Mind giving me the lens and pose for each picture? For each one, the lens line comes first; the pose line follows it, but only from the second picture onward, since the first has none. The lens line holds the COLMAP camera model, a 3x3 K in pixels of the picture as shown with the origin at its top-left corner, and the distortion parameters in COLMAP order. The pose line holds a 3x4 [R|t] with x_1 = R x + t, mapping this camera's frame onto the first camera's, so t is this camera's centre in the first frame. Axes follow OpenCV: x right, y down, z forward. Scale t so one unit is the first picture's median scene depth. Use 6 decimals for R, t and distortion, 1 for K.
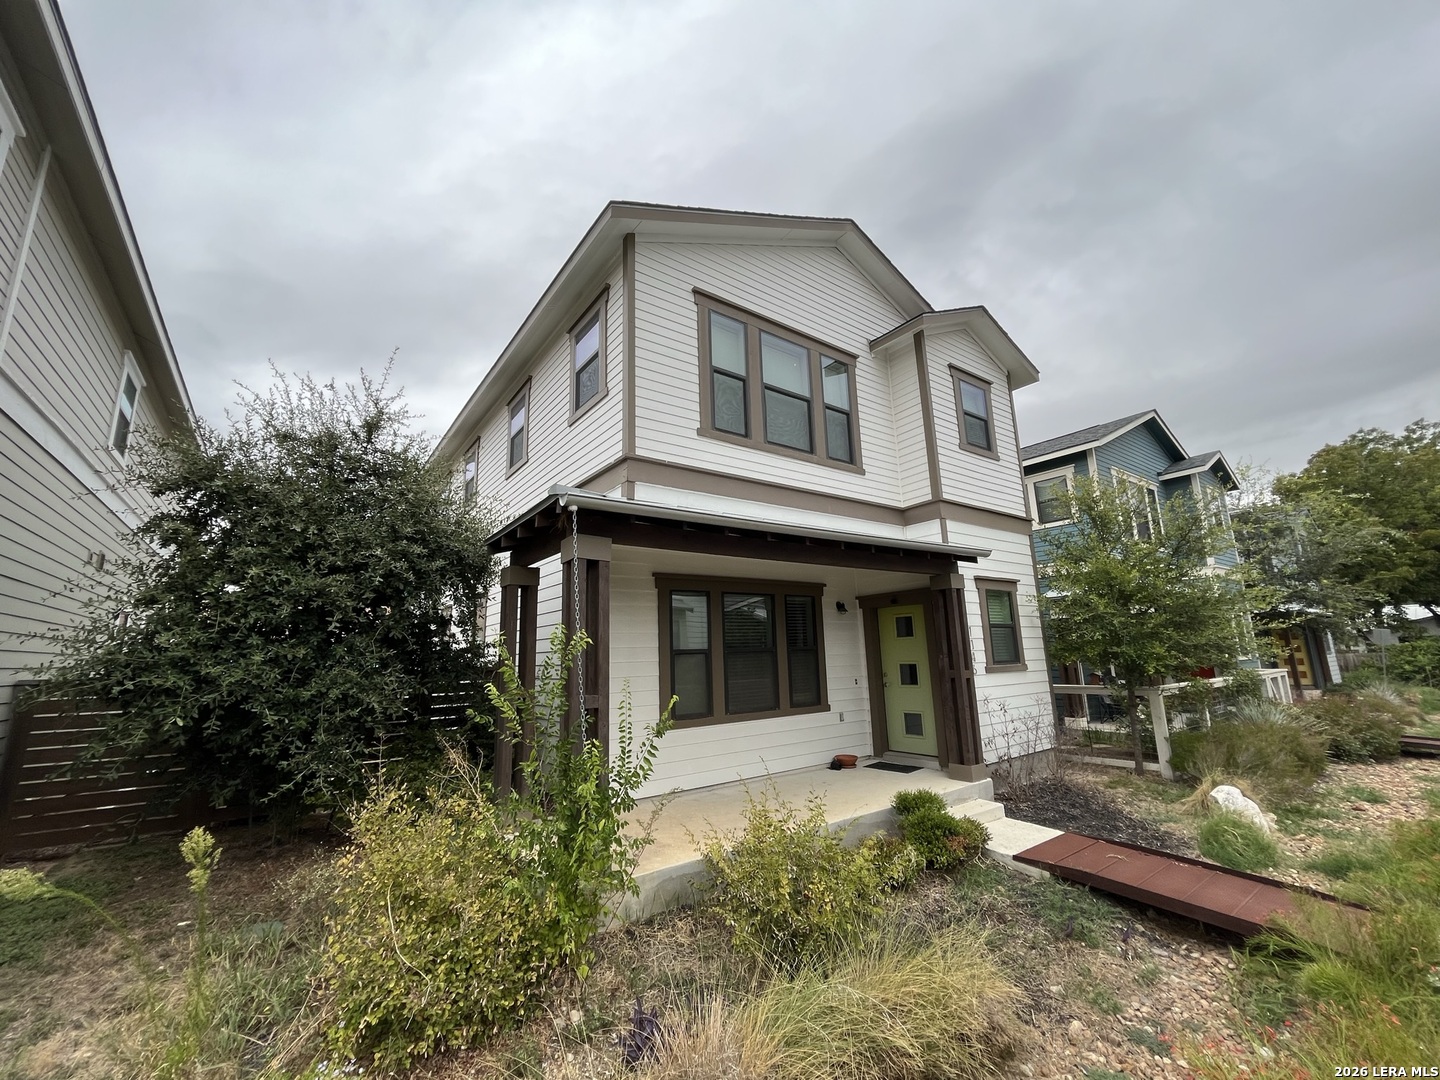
lens RADIAL K [[591.6, 0, 730.2], [0, 591.6, 545.0], [0, 0, 1]] dist [0.000615, 0.000023]
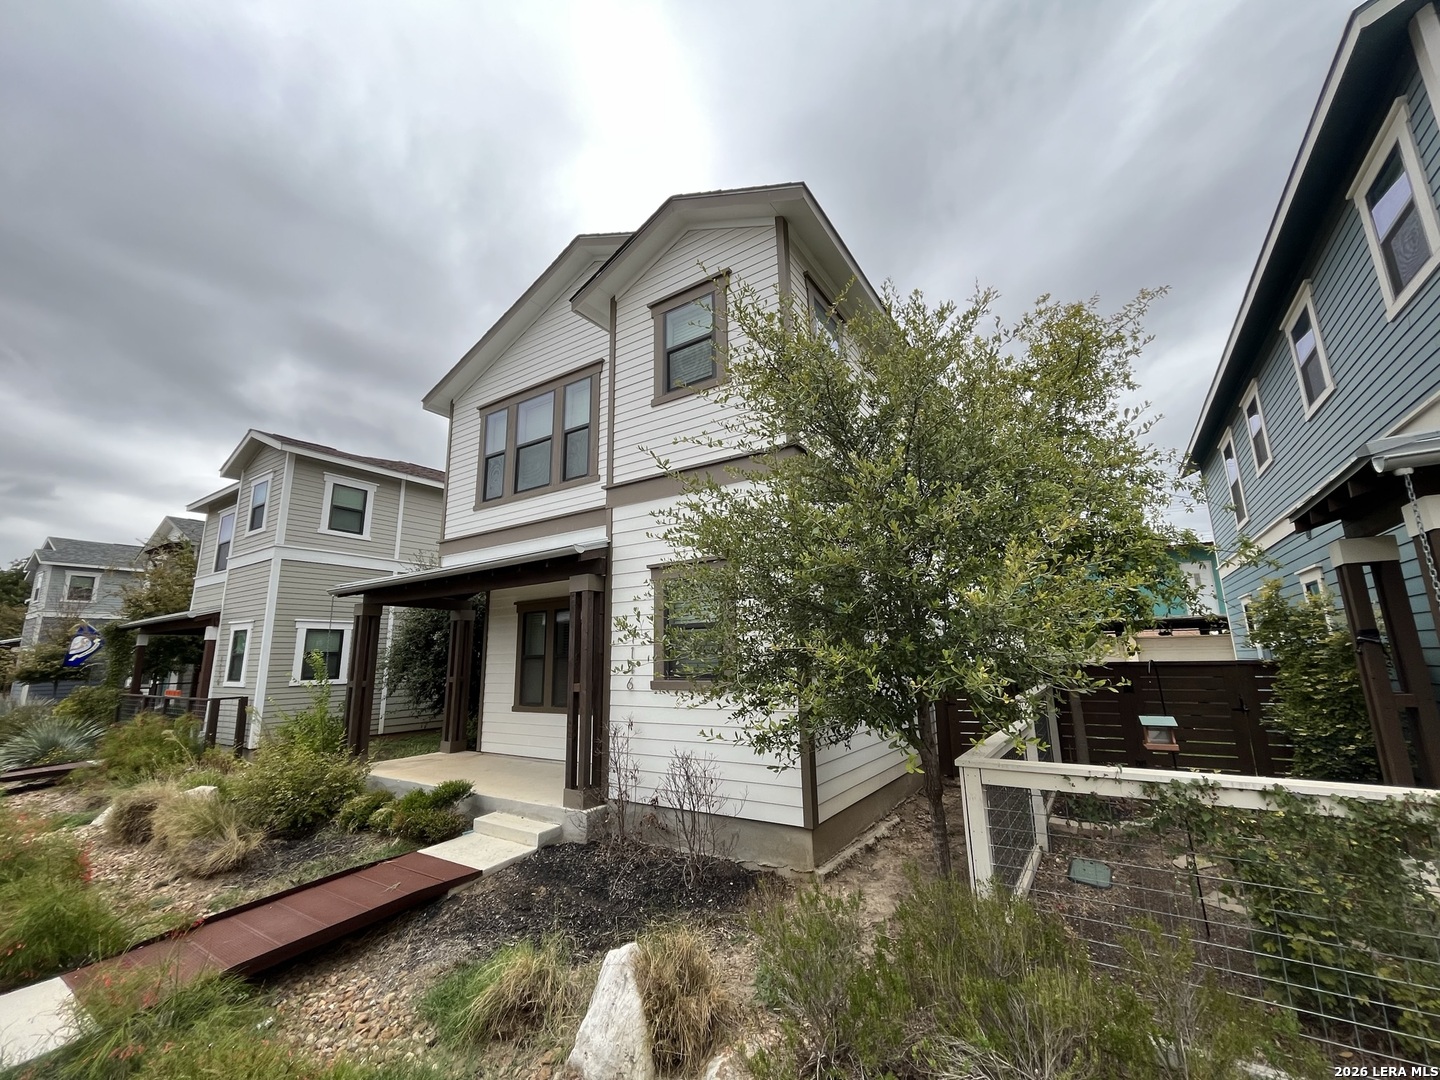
lens RADIAL K [[591.6, 0, 730.2], [0, 591.6, 545.0], [0, 0, 1]] dist [0.000615, 0.000023]
pose [[0.346741, -0.178308, -0.920857, 1.251689], [0.168683, 0.977612, -0.125782, 0.153227], [0.922668, -0.111719, 0.369055, 0.886585]]
